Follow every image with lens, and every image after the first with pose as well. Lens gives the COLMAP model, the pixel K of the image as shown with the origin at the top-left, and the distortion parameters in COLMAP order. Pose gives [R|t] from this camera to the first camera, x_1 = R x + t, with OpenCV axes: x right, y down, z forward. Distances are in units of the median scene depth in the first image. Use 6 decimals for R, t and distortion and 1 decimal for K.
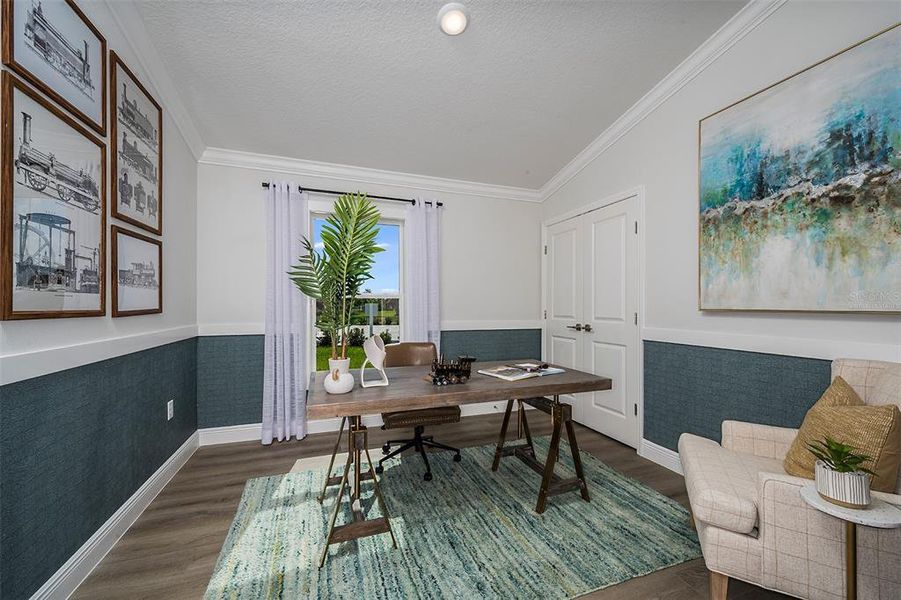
lens RADIAL K [[354.1, 0, 448.5], [0, 354.1, 300.3], [0, 0, 1]] dist [0.000740, 0.000599]
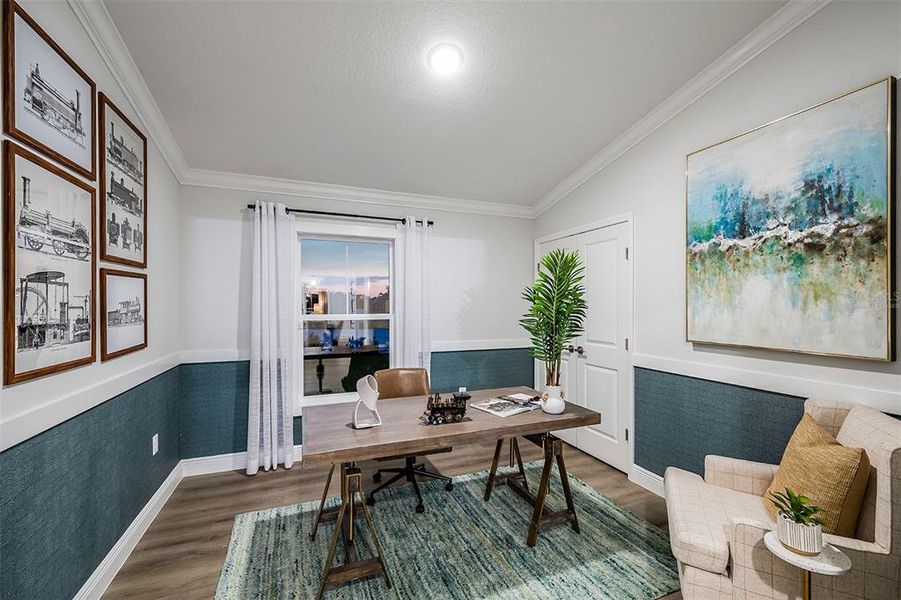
lens RADIAL K [[374.3, 0, 450.1], [0, 374.3, 301.9], [0, 0, 1]] dist [0.002352, -0.000896]
pose [[0.999536, -0.002075, 0.030387, -0.005740], [0.001999, 0.999995, 0.002555, -0.101354], [-0.030392, -0.002493, 0.999535, -0.065170]]
